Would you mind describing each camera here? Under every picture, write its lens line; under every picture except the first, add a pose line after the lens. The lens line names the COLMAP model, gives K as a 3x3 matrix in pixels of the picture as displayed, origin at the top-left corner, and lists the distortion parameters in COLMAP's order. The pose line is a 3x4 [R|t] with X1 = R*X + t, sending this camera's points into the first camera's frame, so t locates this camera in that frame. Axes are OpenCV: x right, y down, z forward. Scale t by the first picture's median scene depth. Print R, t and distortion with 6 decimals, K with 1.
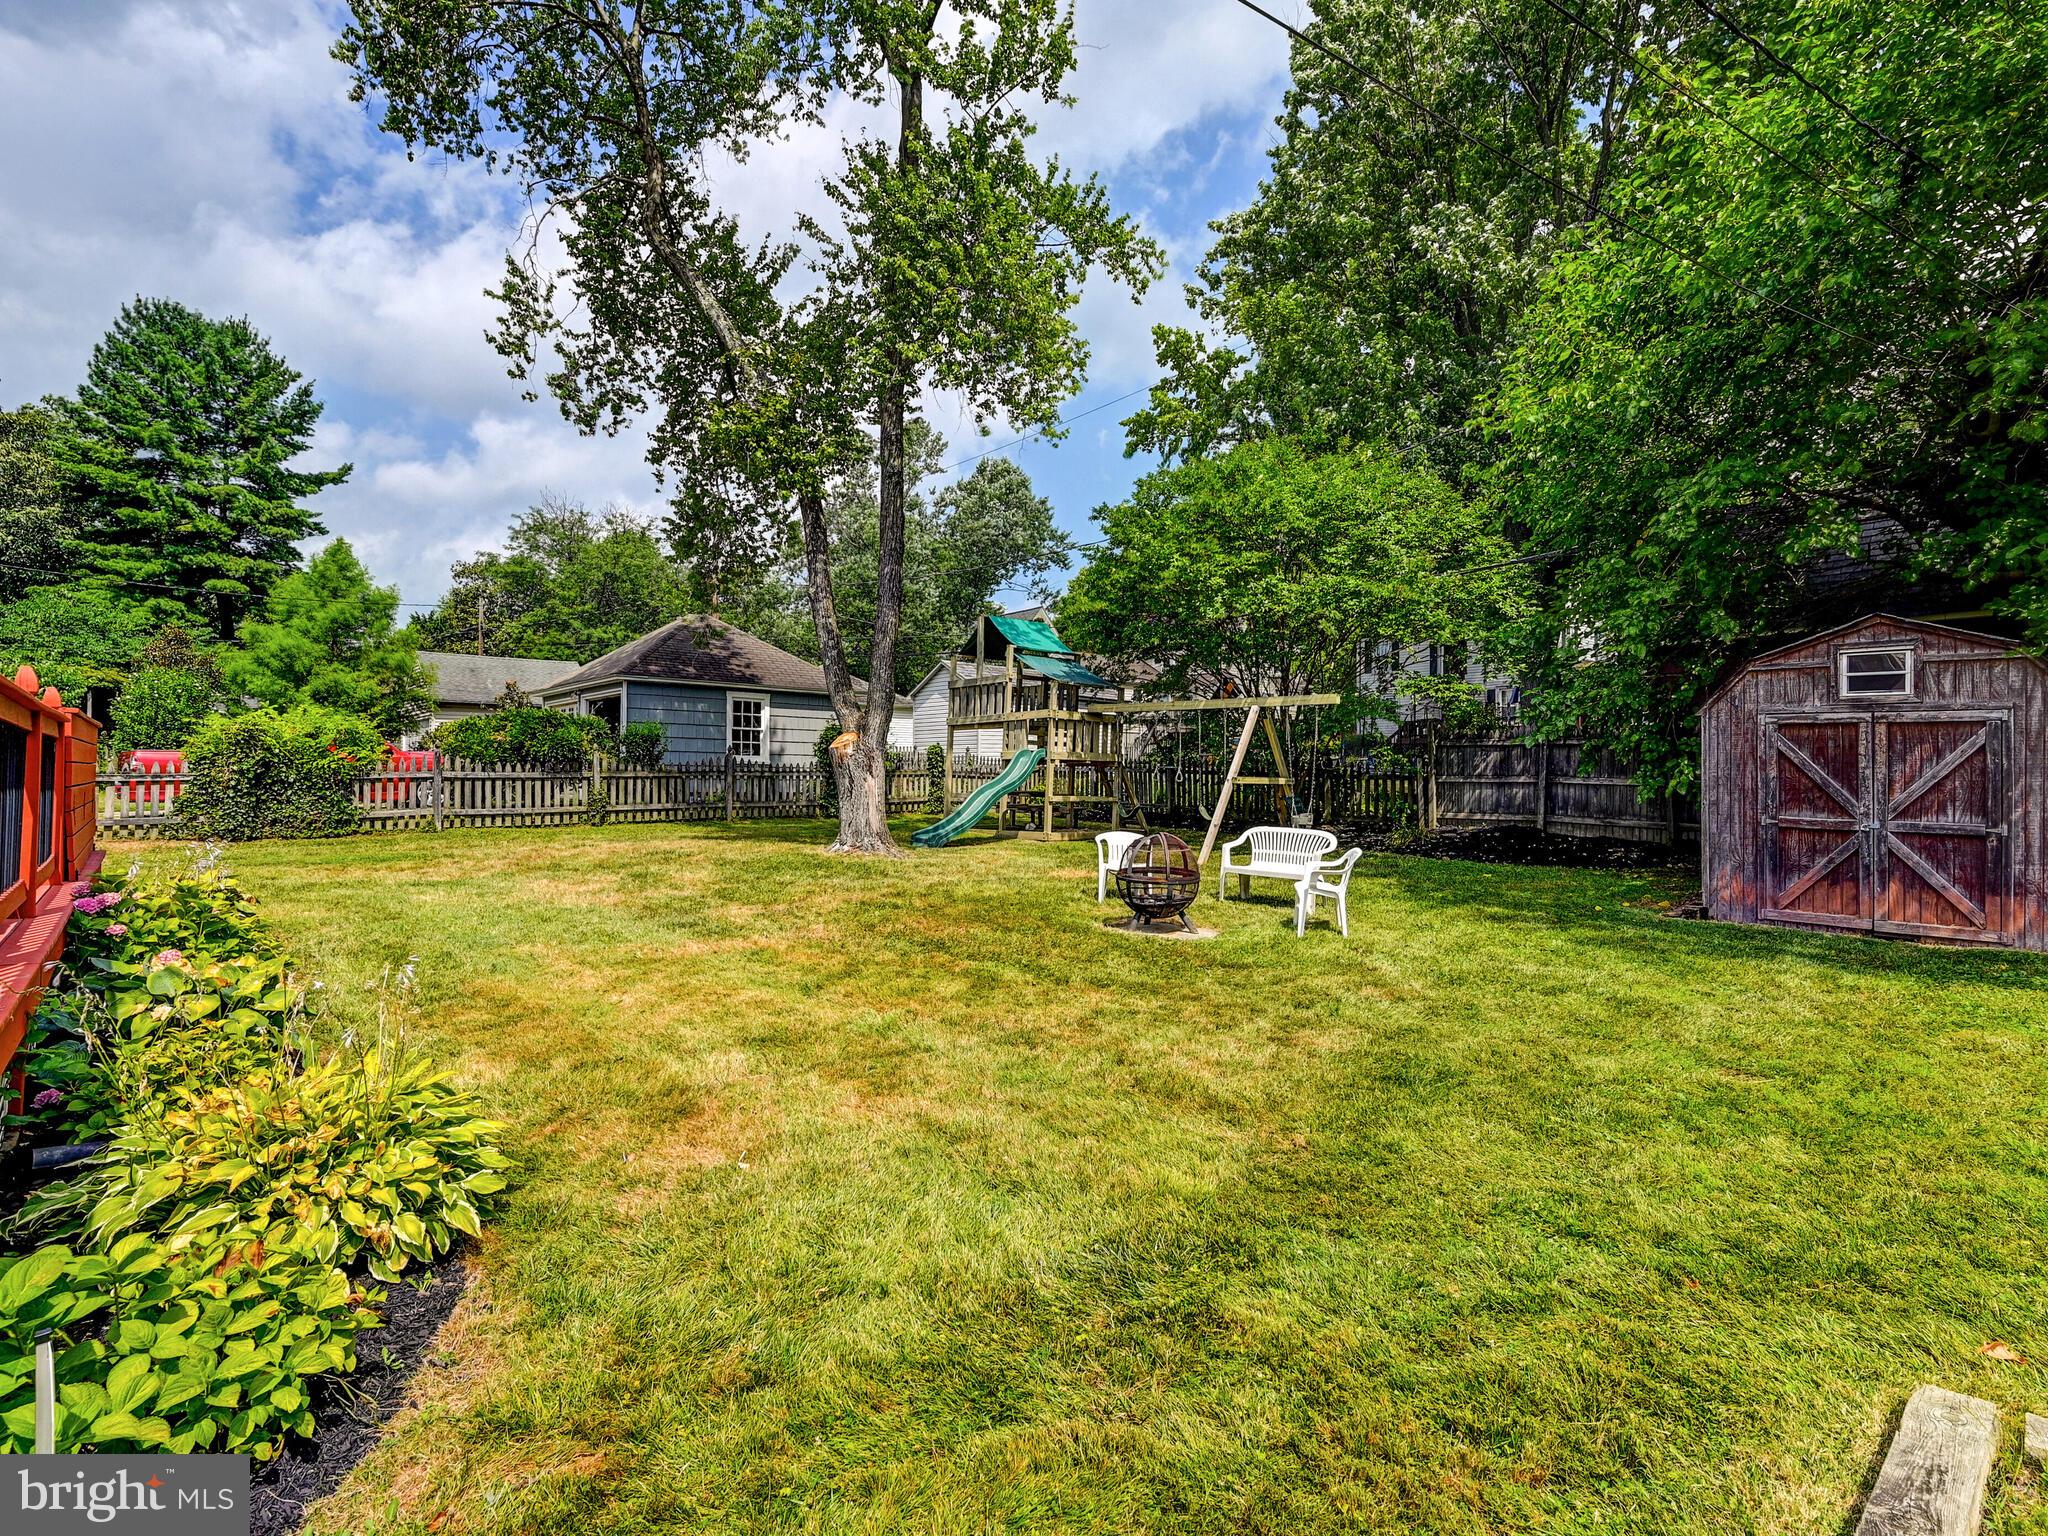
lens RADIAL K [[978.6, 0, 1024.0], [0, 978.6, 768.0], [0, 0, 1]] dist [-0.004871, -0.000537]
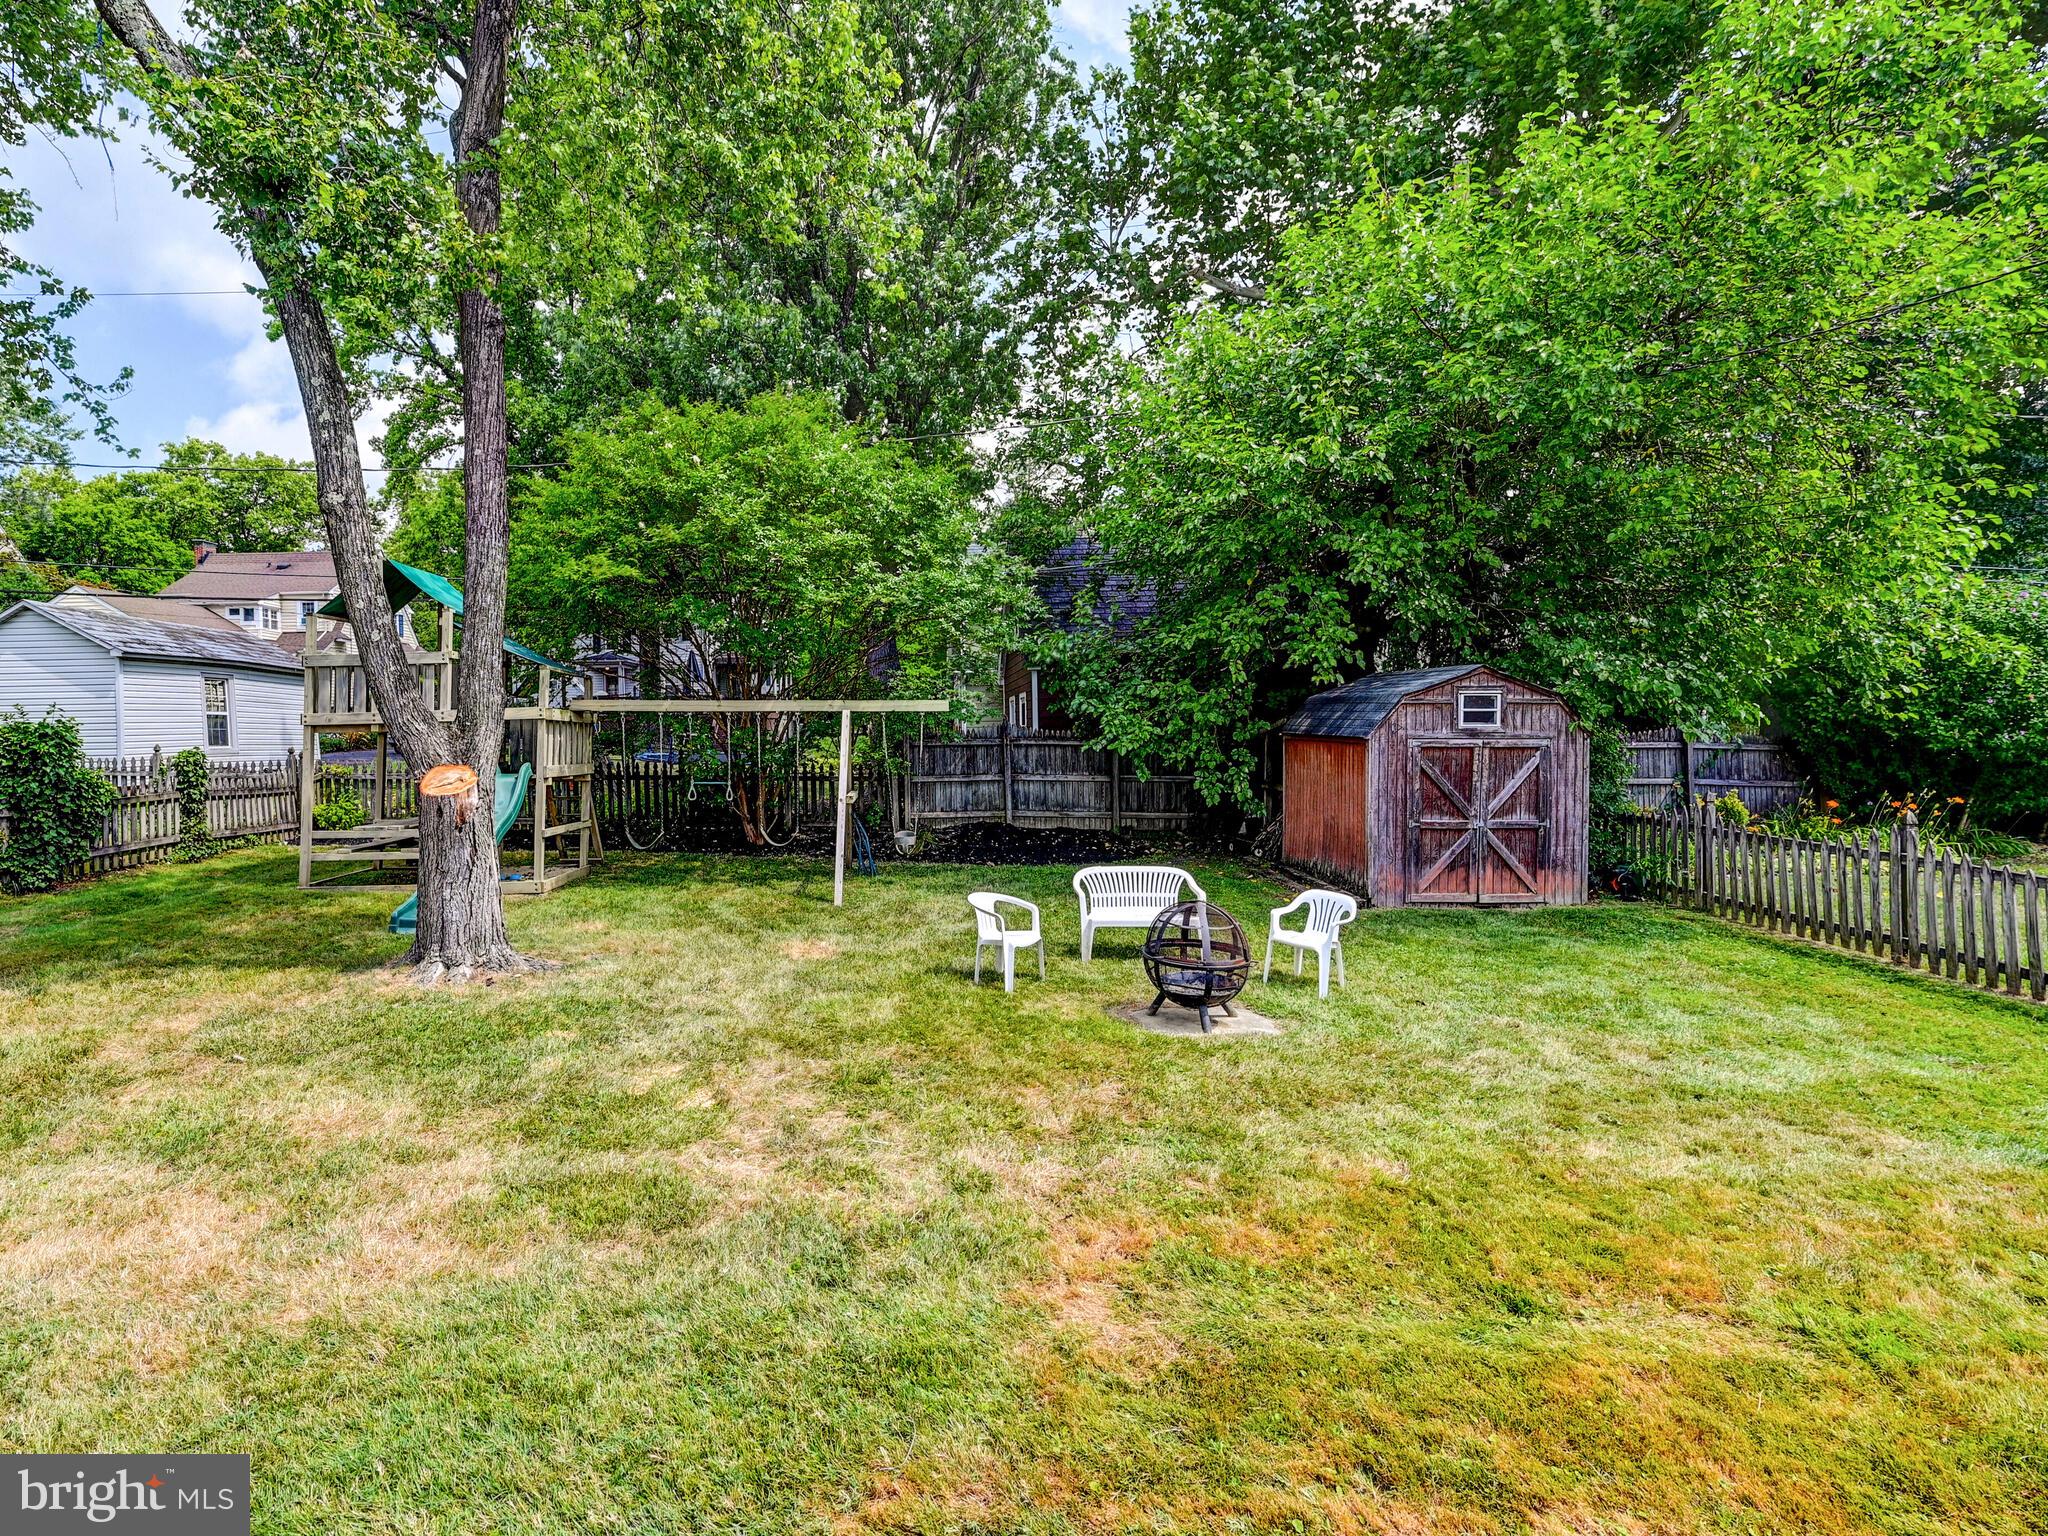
lens RADIAL K [[1003.3, 0, 926.1], [0, 1003.3, 744.7], [0, 0, 1]] dist [0.003110, 0.000673]
pose [[0.677727, -0.020991, 0.735014, -0.267794], [0.013738, 0.999779, 0.015886, -0.033786], [-0.735186, -0.000669, 0.677865, 0.258687]]
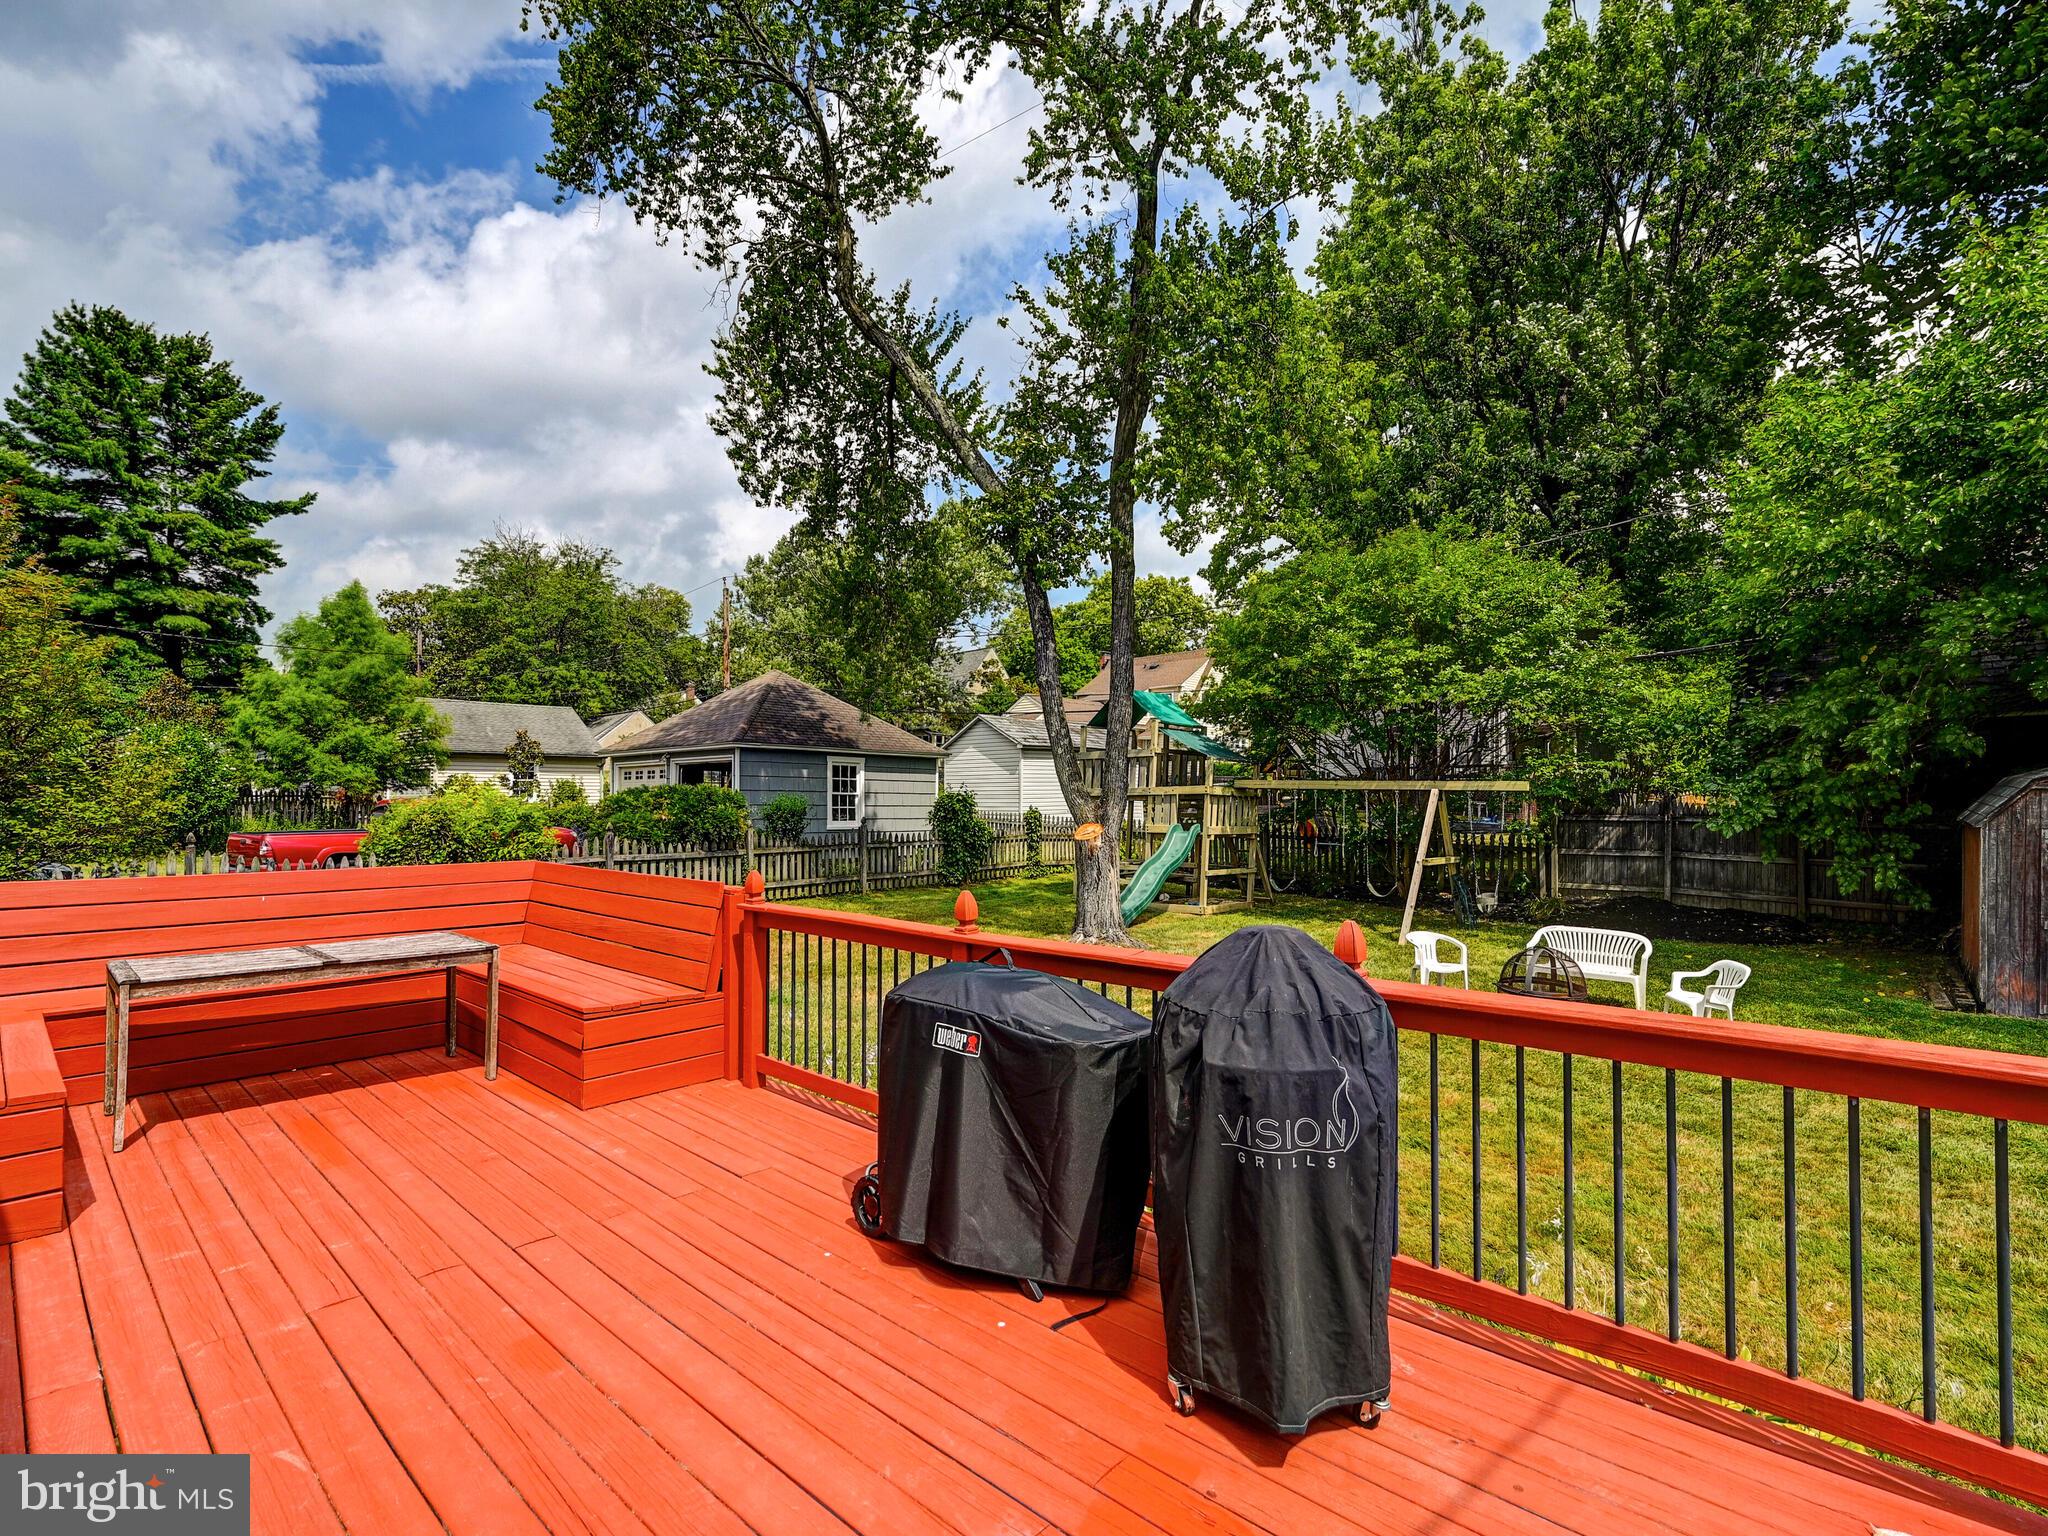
lens RADIAL K [[967.7, 0, 1028.7], [0, 967.7, 777.5], [0, 0, 1]] dist [0.000586, -0.000352]
pose [[0.994191, 0.002841, 0.107588, -0.224247], [-0.000608, 0.999784, -0.020783, -0.039775], [-0.107624, 0.020597, 0.993978, 0.015495]]
